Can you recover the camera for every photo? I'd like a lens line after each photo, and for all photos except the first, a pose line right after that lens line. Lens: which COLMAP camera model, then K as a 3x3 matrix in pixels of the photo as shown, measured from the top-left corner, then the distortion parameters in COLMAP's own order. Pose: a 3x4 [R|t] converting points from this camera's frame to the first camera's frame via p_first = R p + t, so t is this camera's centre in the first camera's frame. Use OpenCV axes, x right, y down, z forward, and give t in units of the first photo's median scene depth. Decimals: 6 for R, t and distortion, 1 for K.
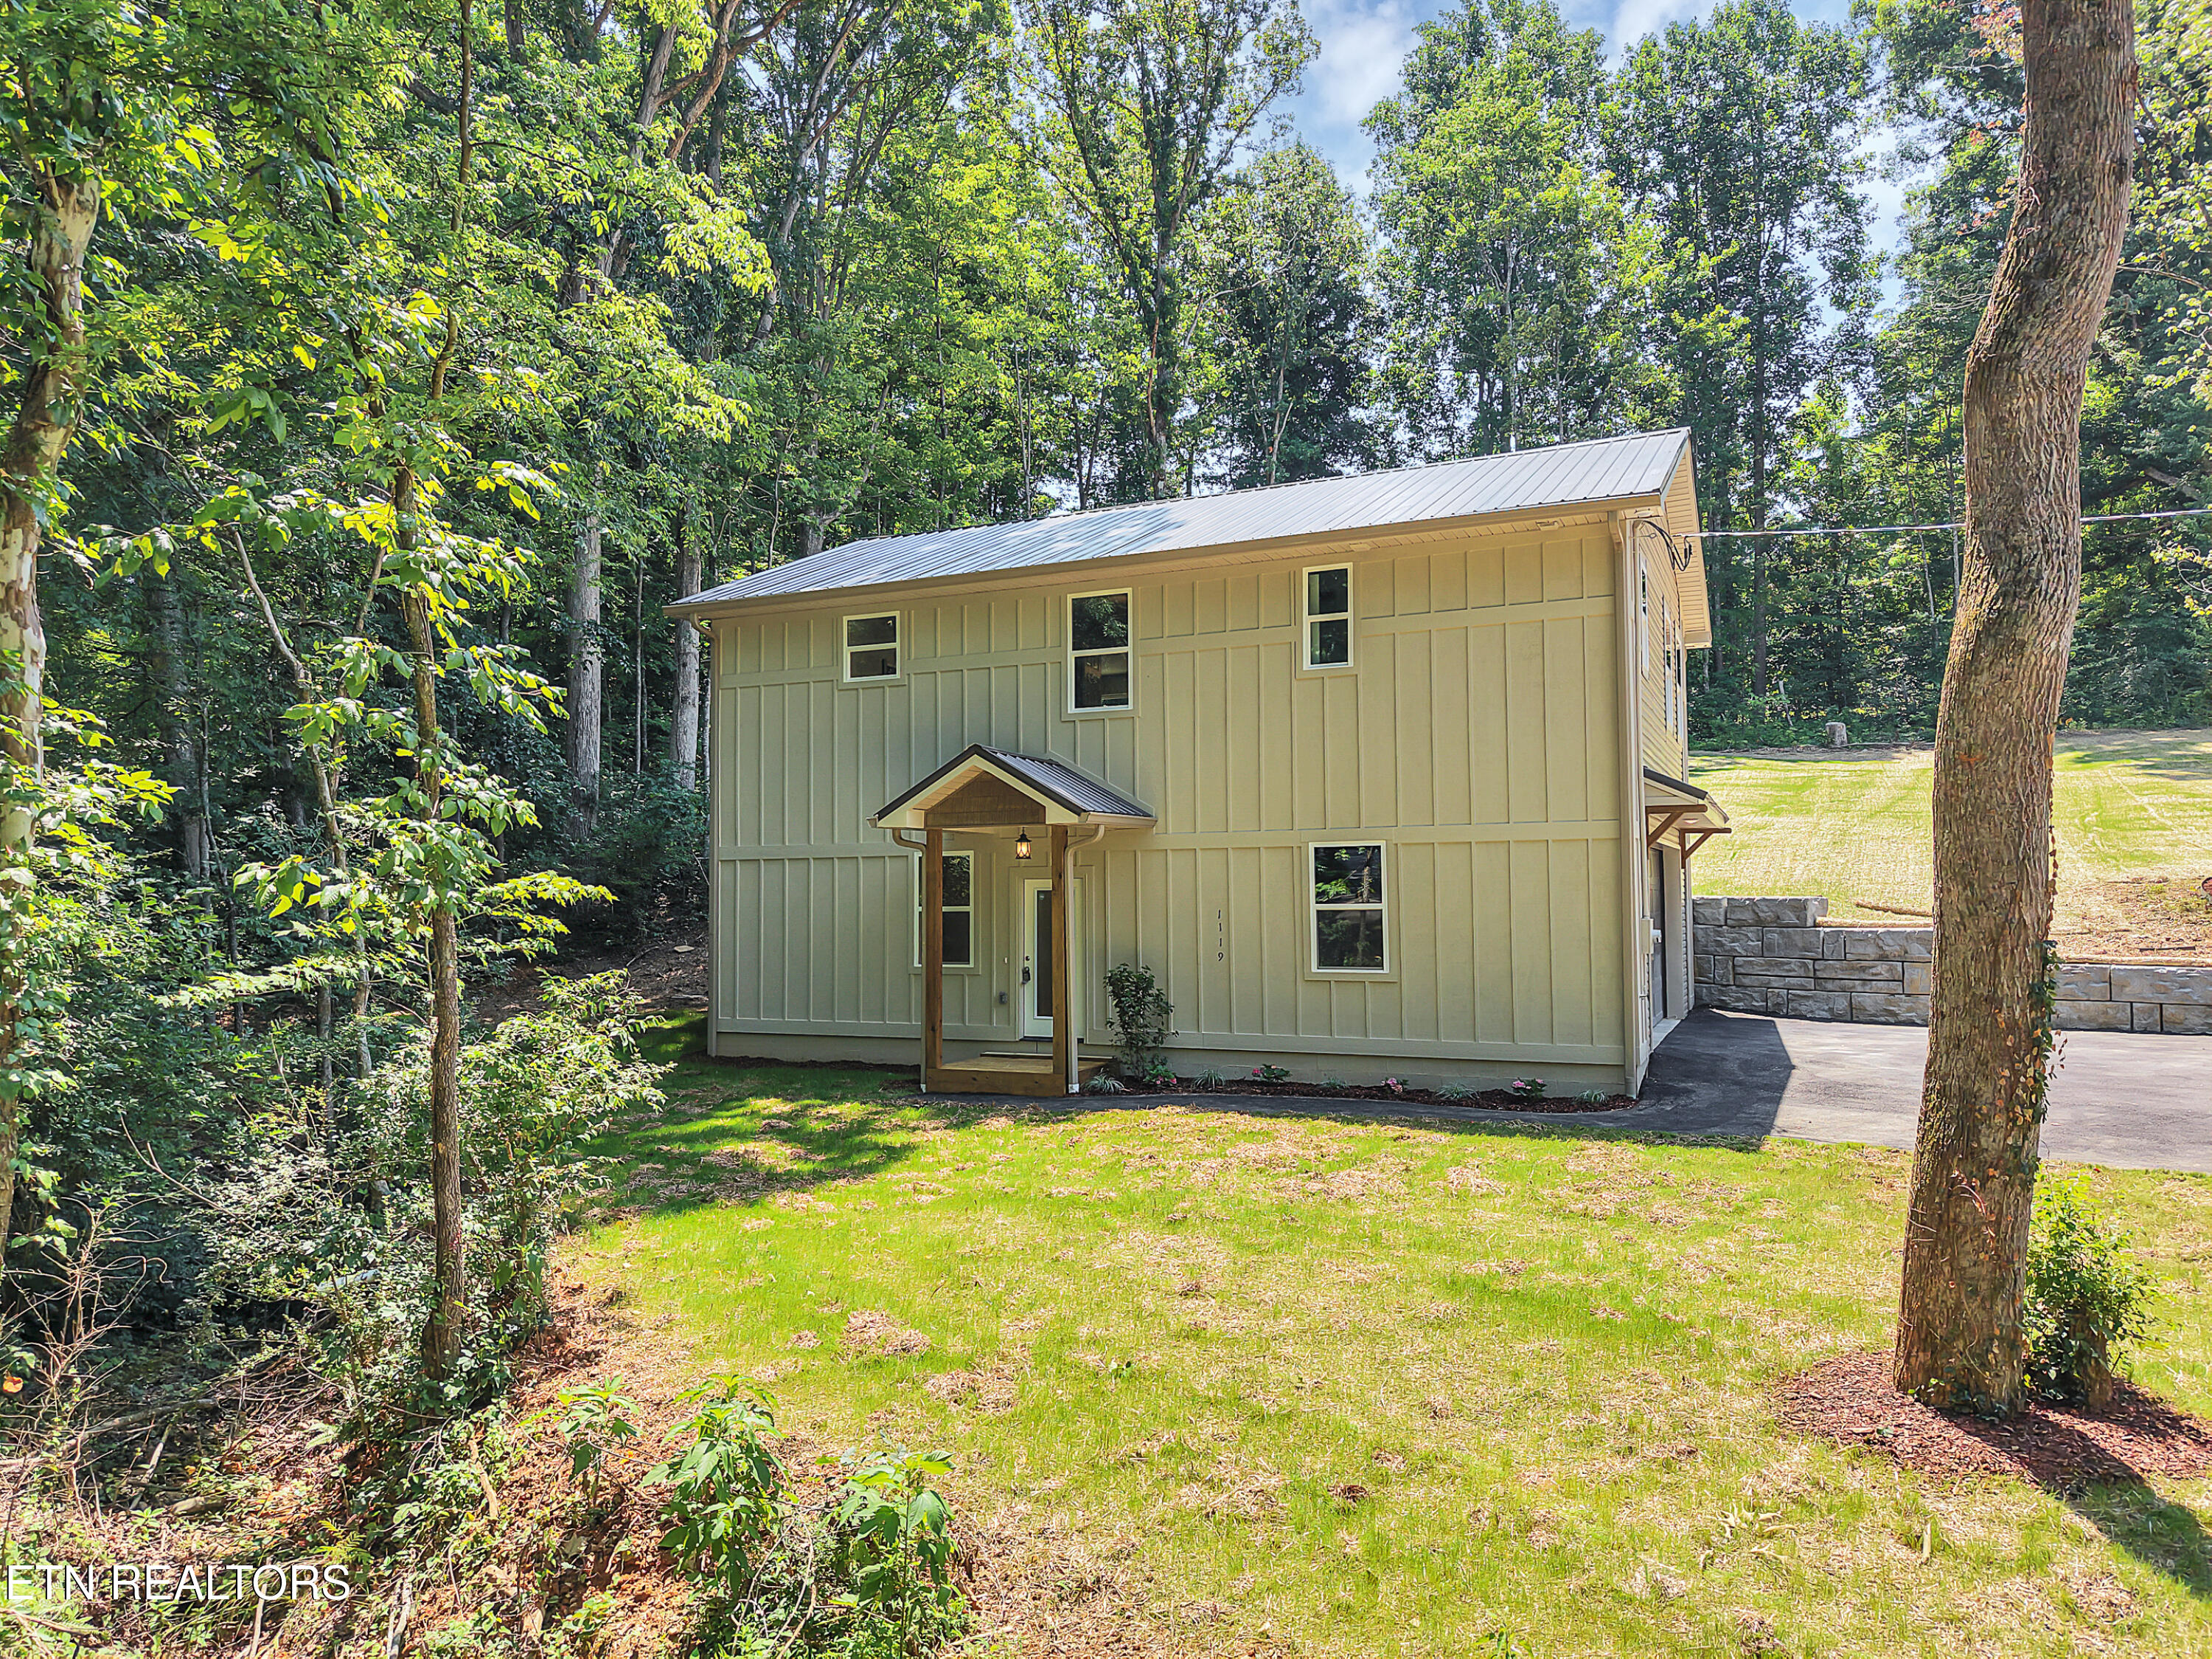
lens RADIAL K [[1500.3, 0, 1119.9], [0, 1500.3, 827.8], [0, 0, 1]] dist [0.008035, -0.004704]
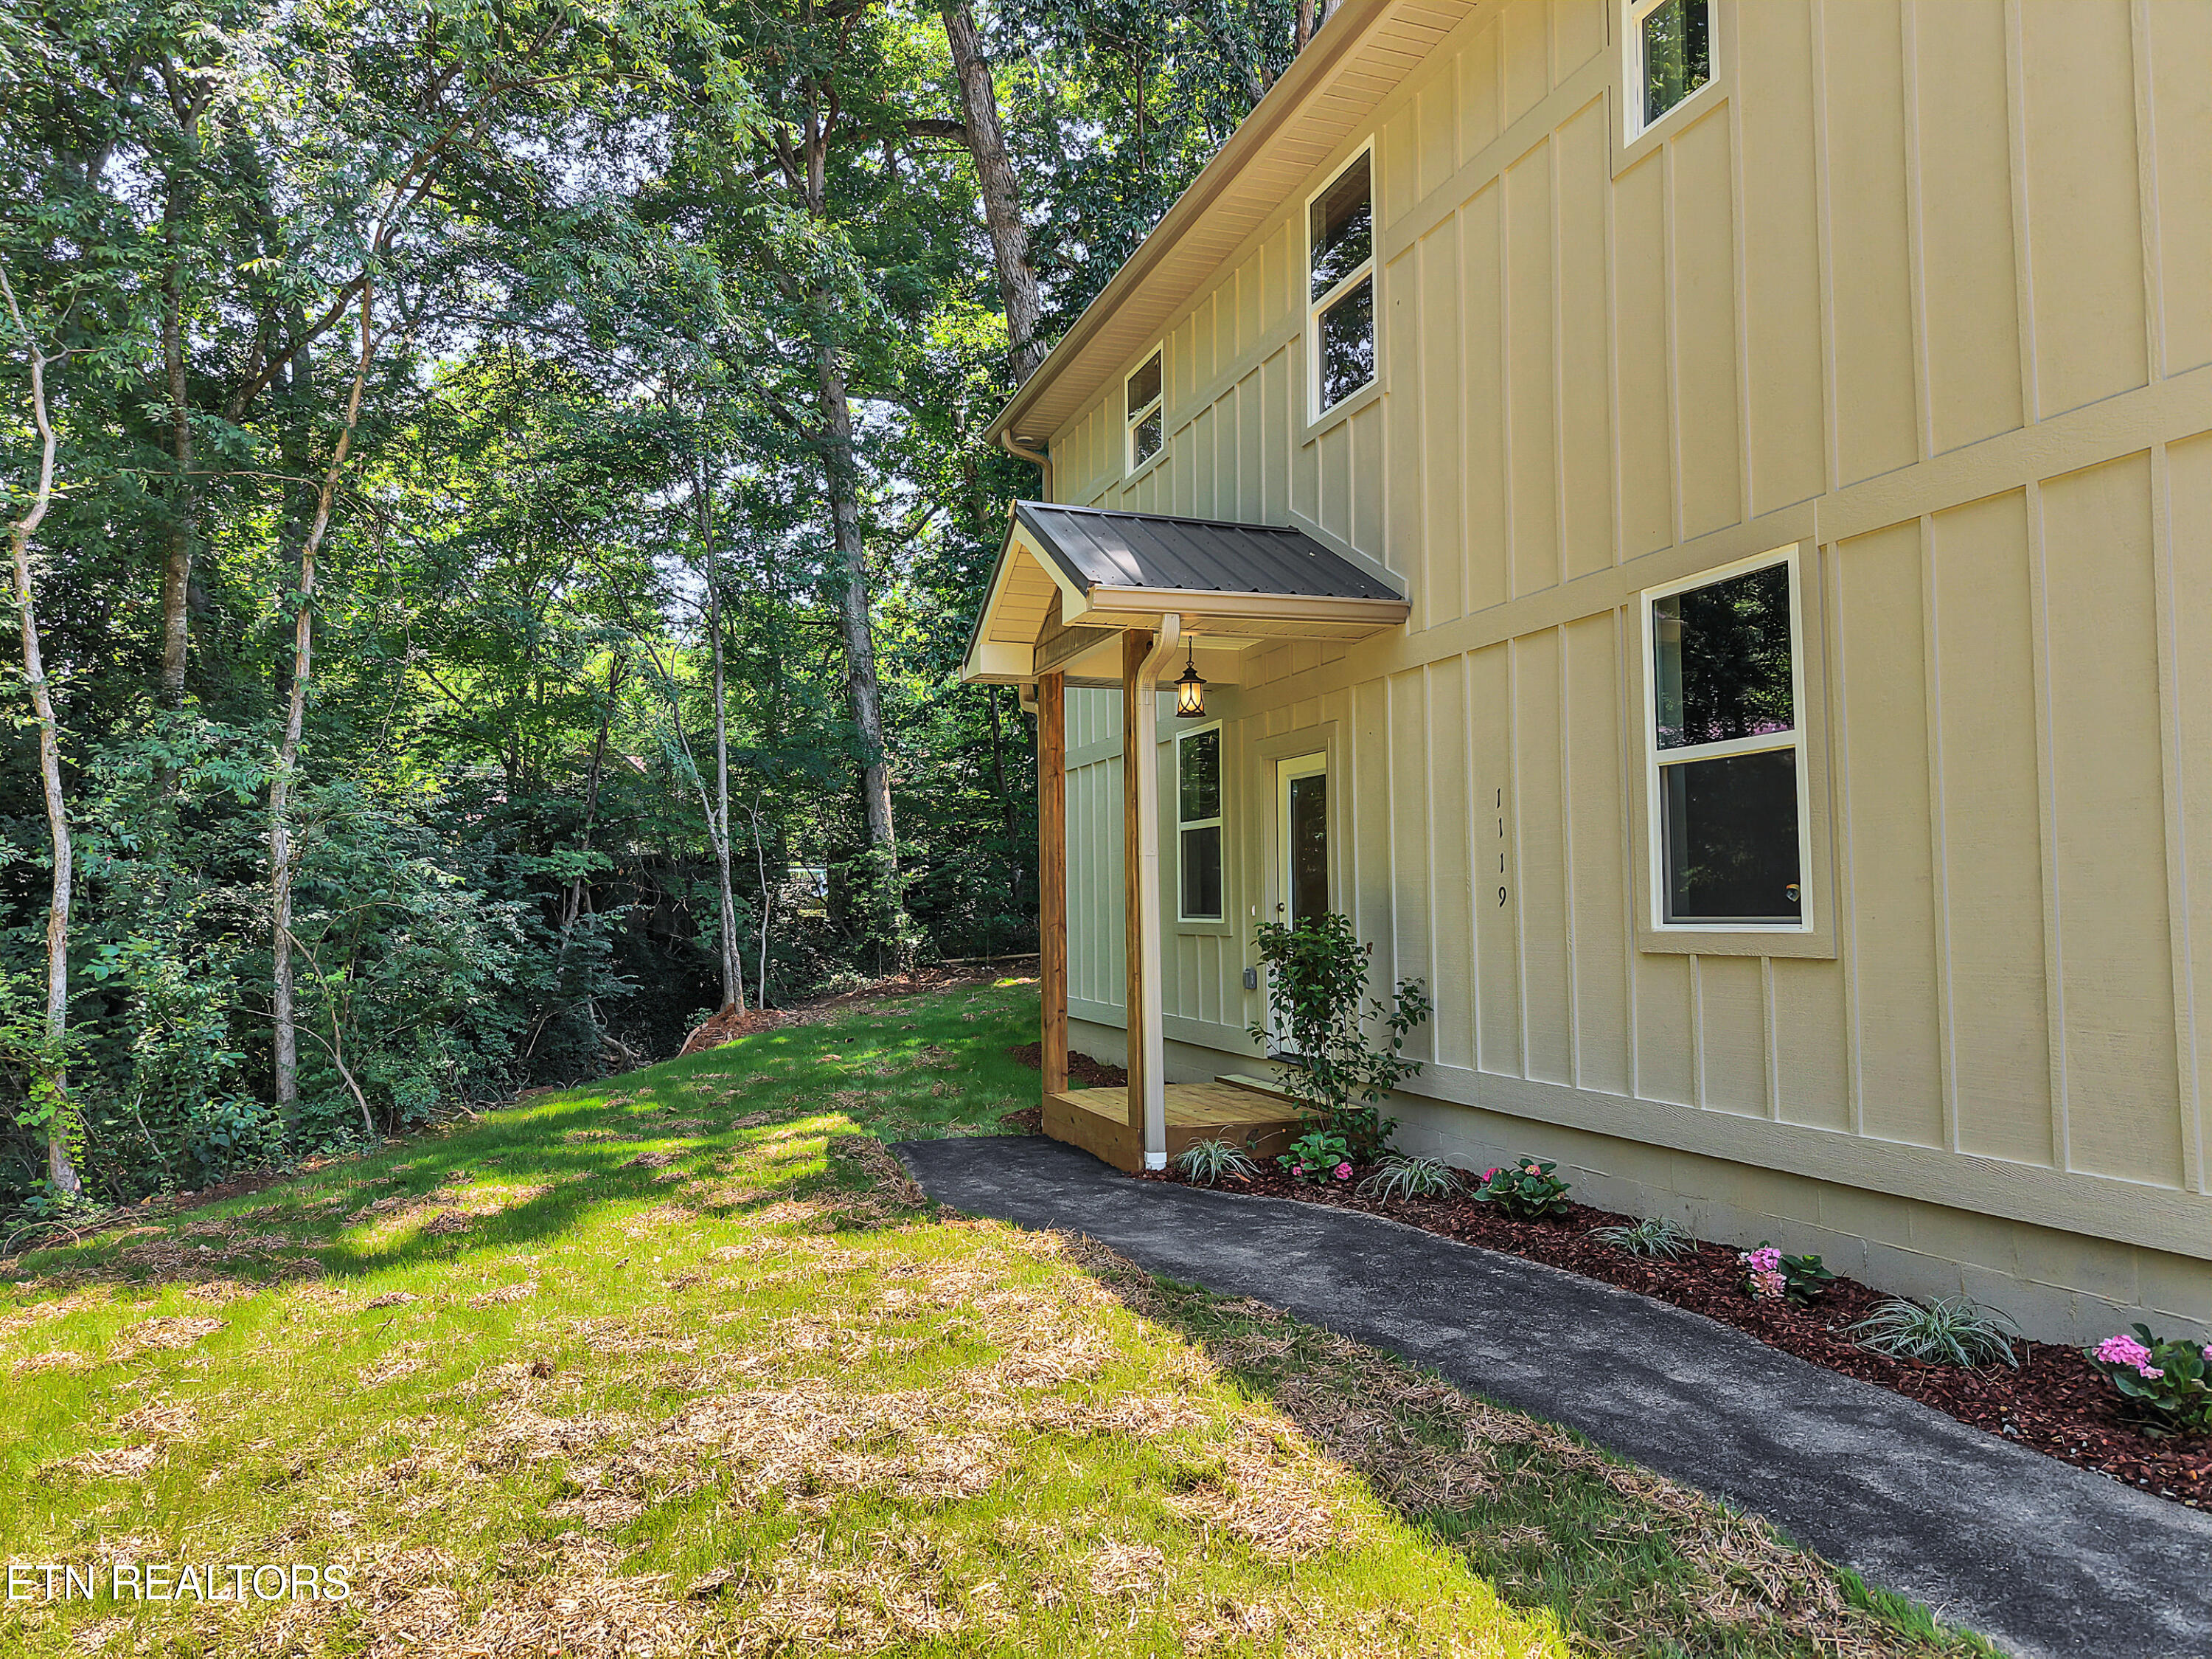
lens RADIAL K [[1486.8, 0, 1068.5], [0, 1486.8, 833.5], [0, 0, 1]] dist [0.060370, -0.074933]
pose [[0.682062, -0.035448, -0.730434, 0.300762], [0.039493, 0.999152, -0.011611, 0.069219], [0.730227, -0.020928, 0.682884, 0.629971]]
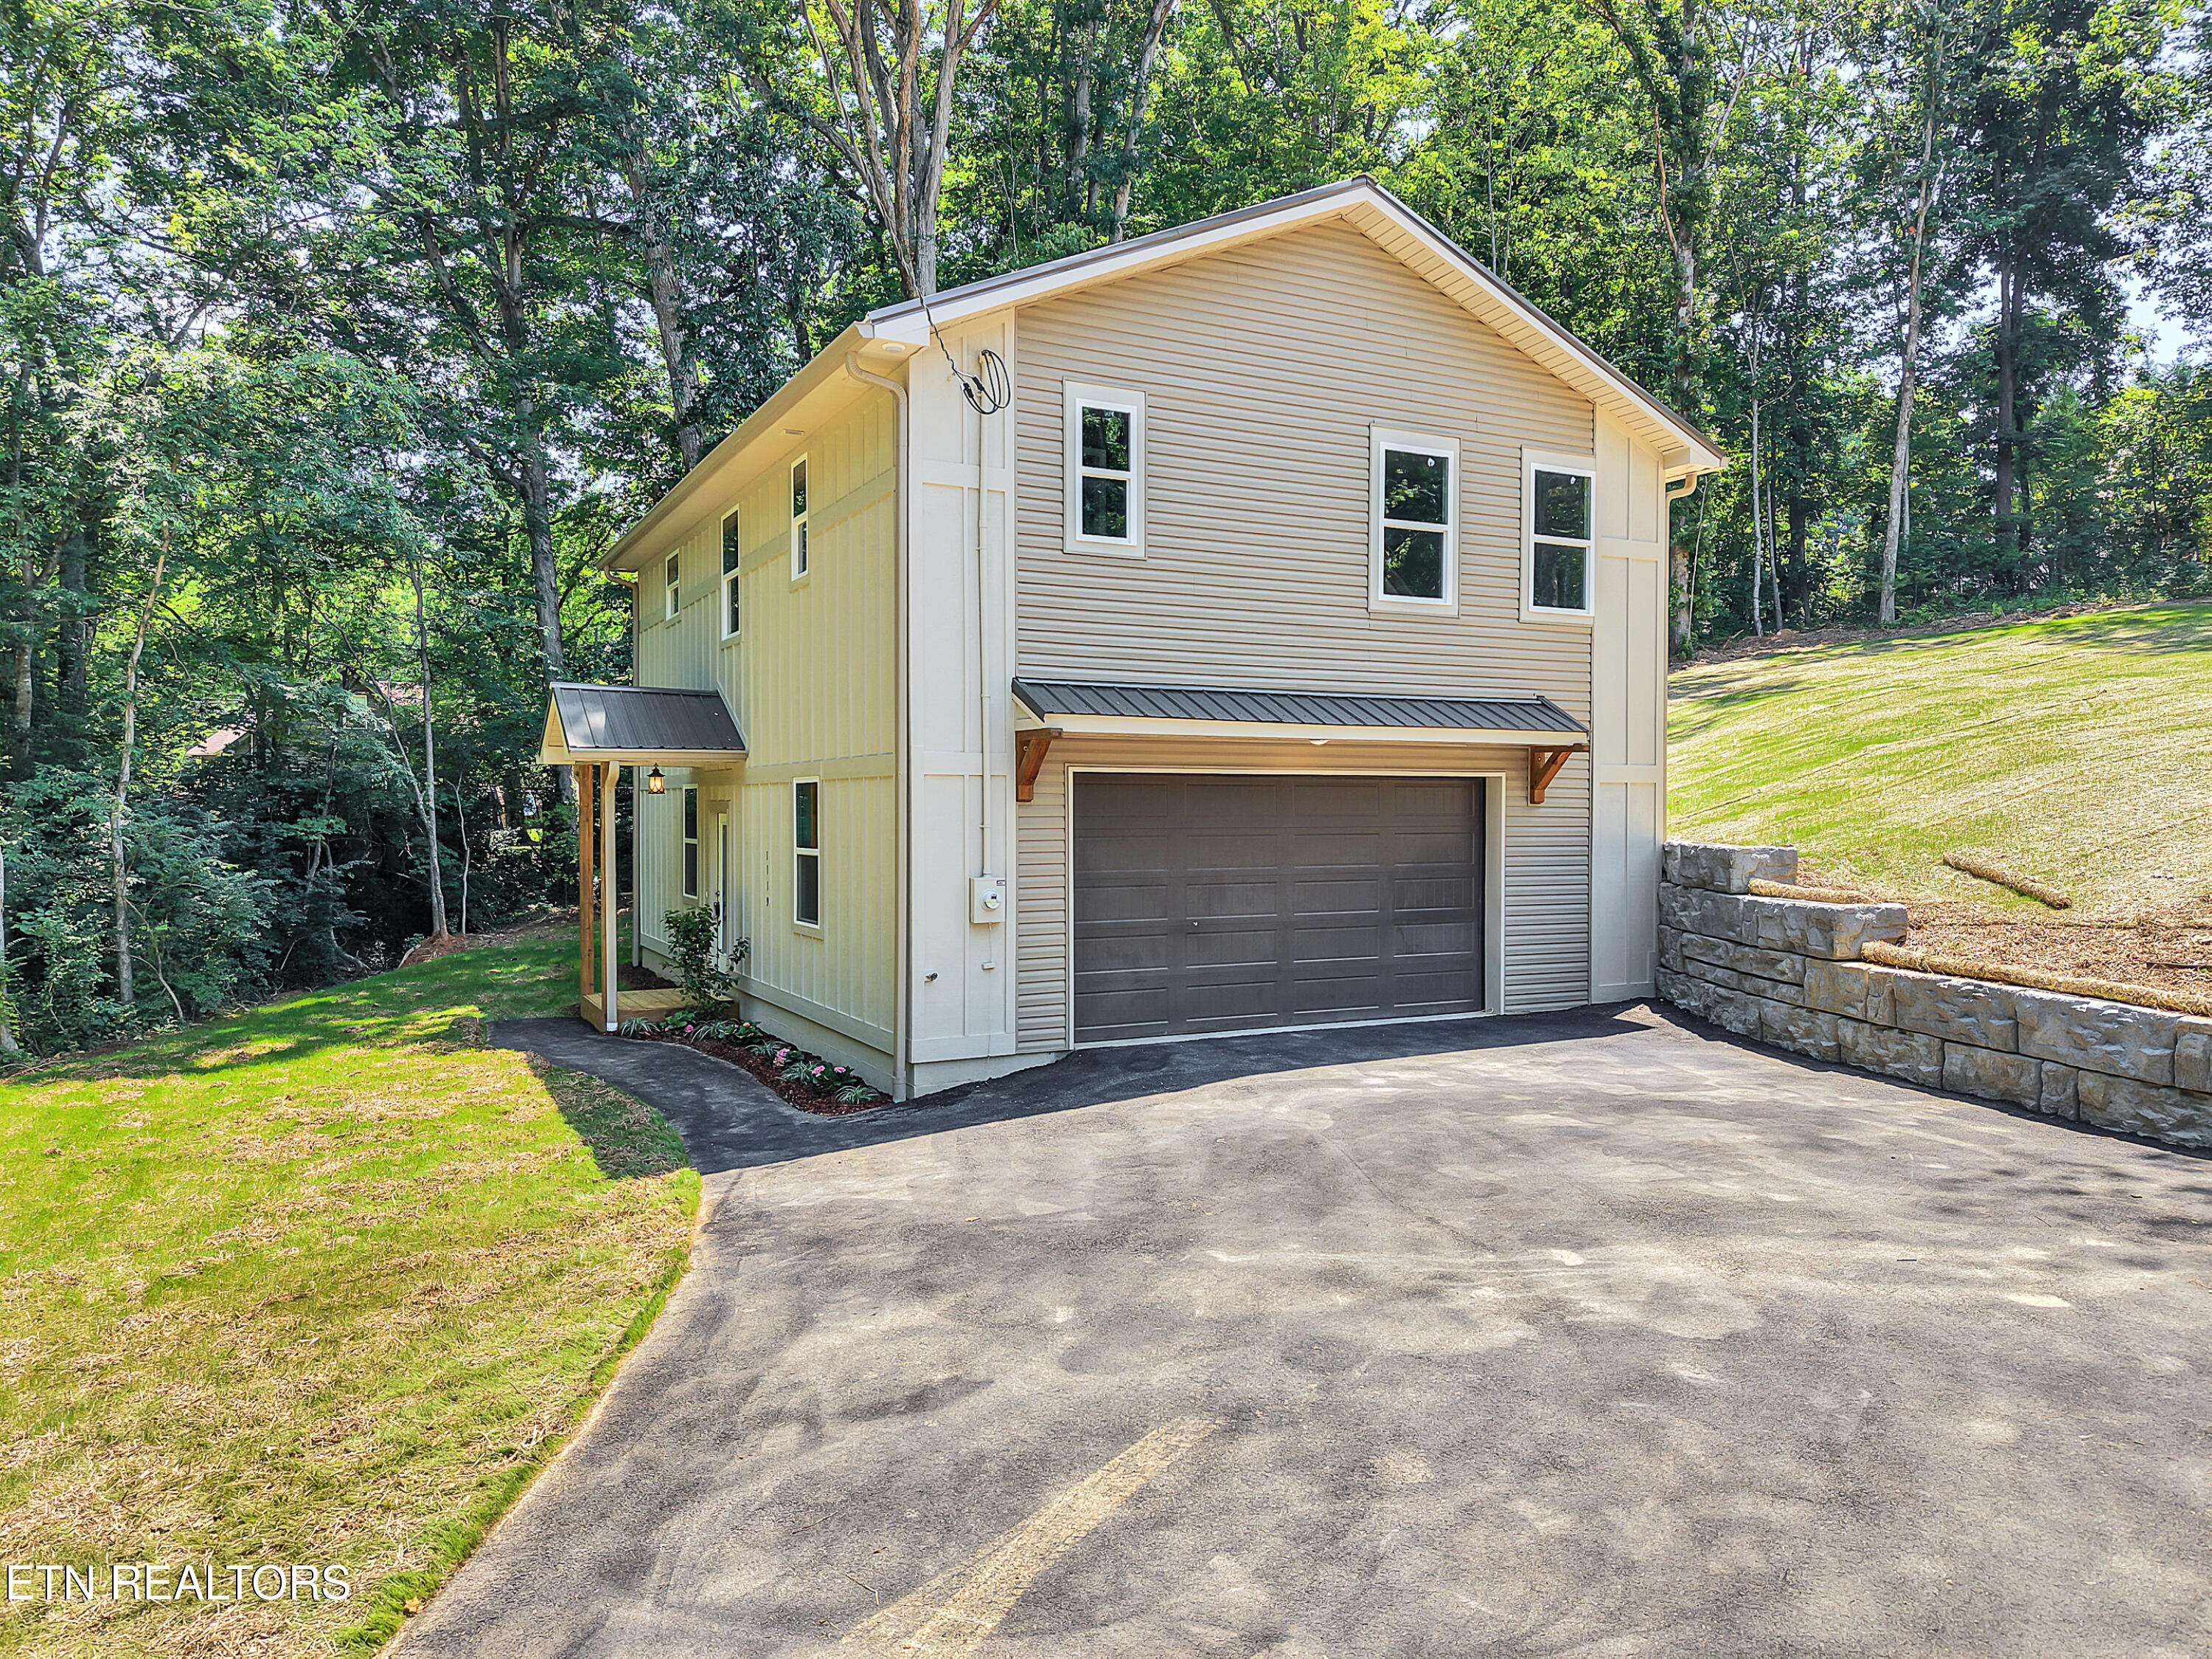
lens RADIAL K [[1500.3, 0, 1119.9], [0, 1500.3, 827.8], [0, 0, 1]] dist [0.008035, -0.004704]
pose [[0.791914, 0.017679, -0.610376, 0.820291], [0.022508, 0.998056, 0.058110, -0.007972], [0.610217, -0.059757, 0.789977, 0.410900]]
